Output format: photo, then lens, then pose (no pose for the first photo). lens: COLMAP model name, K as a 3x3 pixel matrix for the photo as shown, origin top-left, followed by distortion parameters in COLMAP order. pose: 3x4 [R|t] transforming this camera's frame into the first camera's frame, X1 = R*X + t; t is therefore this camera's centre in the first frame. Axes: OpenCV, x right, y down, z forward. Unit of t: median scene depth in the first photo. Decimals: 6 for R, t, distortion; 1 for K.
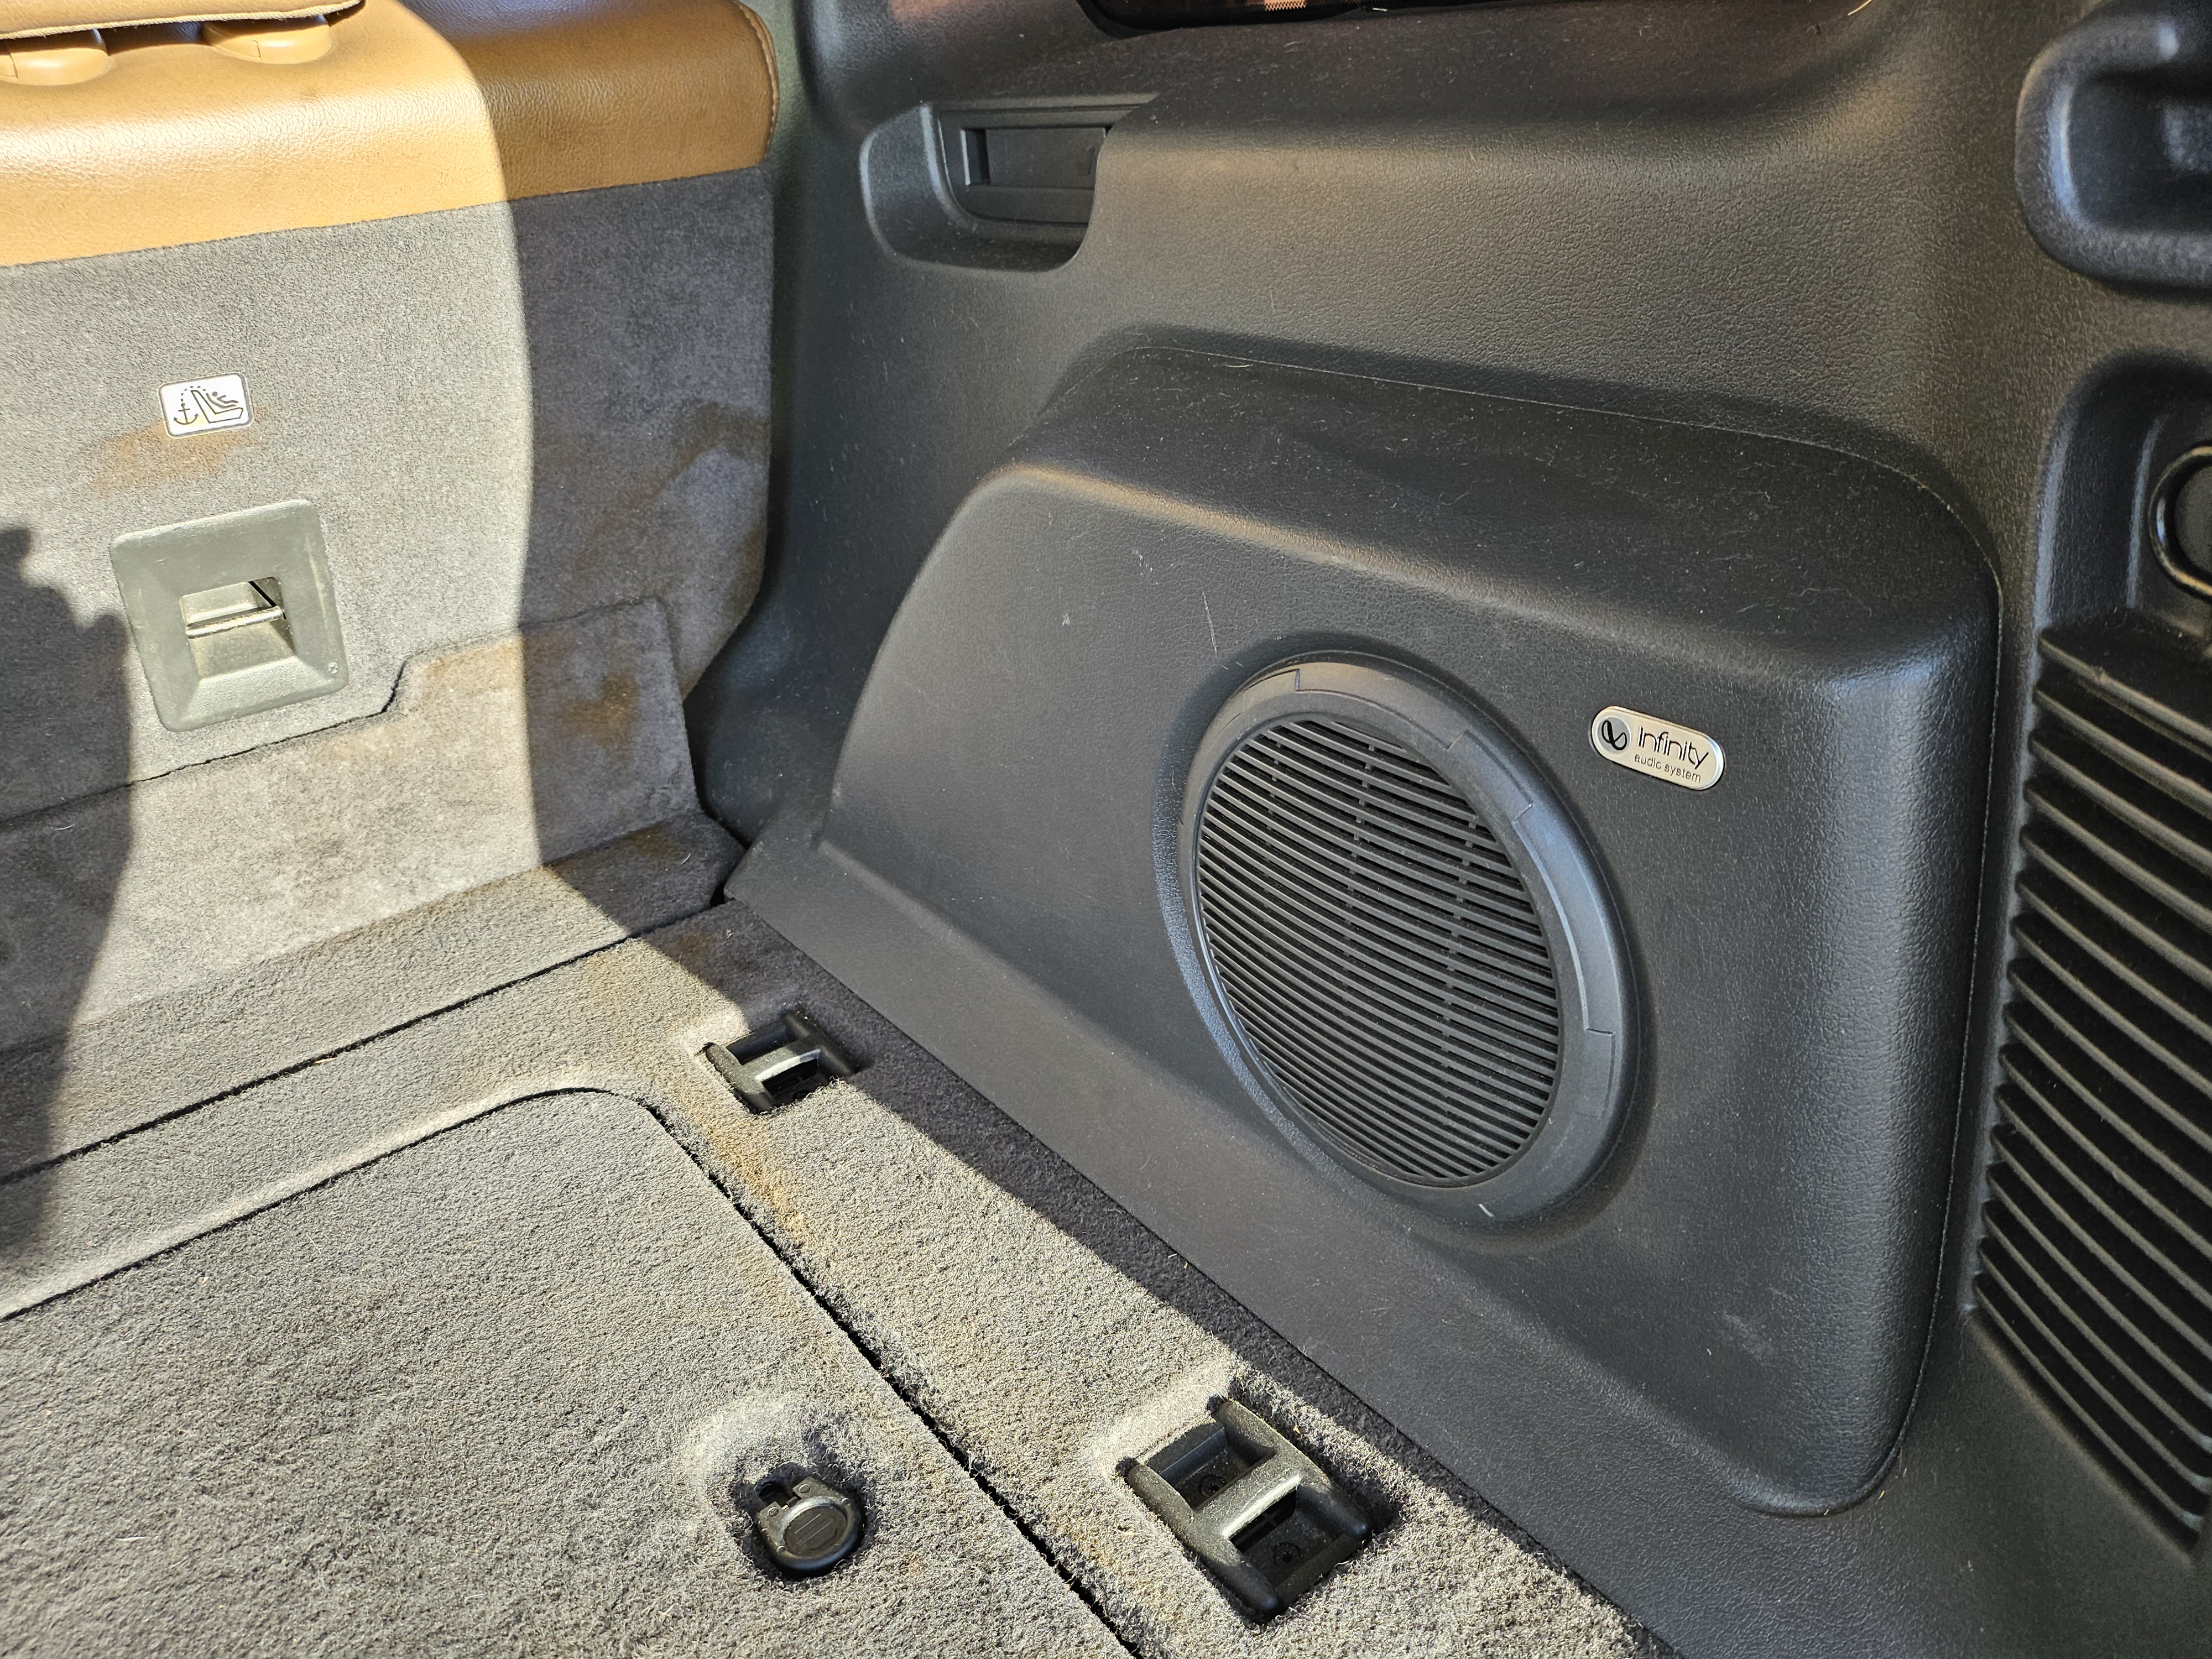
lens RADIAL K [[1558.6, 0, 1101.0], [0, 1558.6, 826.1], [0, 0, 1]] dist [0.040611, -0.053489]
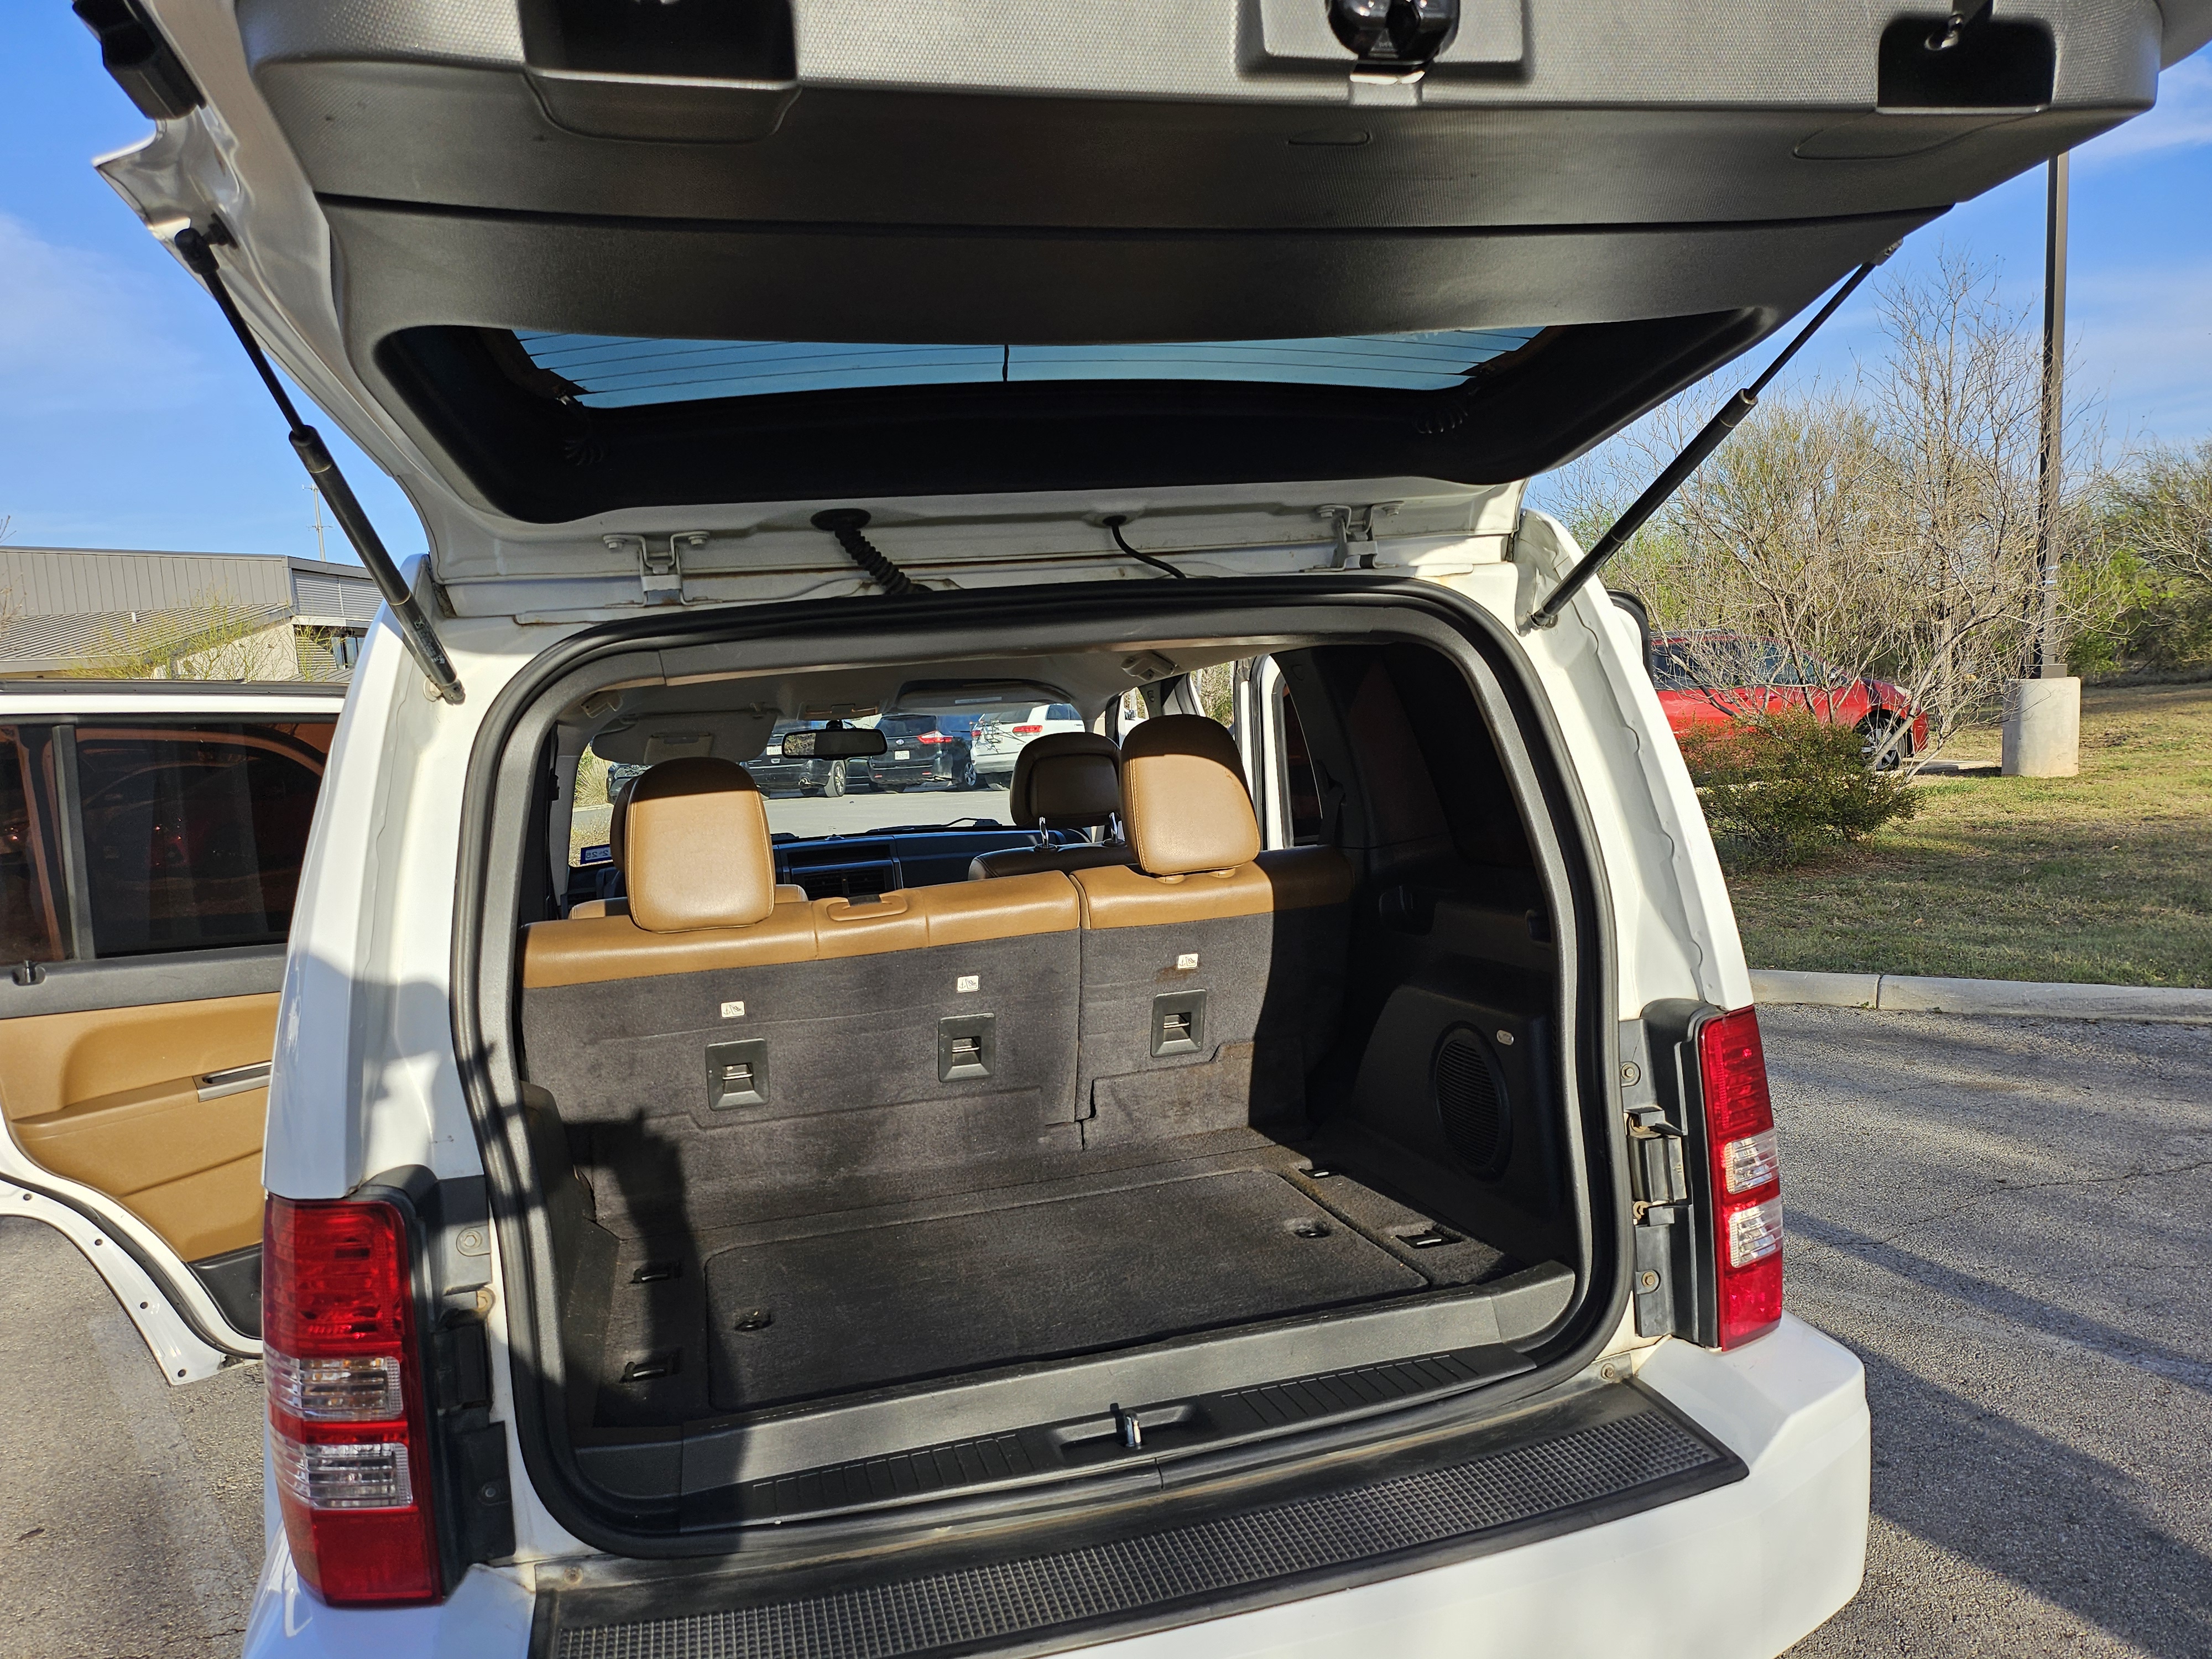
lens RADIAL K [[1558.6, 0, 1100.9], [0, 1558.6, 822.2], [0, 0, 1]] dist [0.040611, -0.053489]
pose [[0.921629, 0.014390, -0.387805, 0.603003], [-0.162522, 0.921769, -0.352034, 0.694882], [0.352401, 0.387472, 0.851868, -2.135900]]
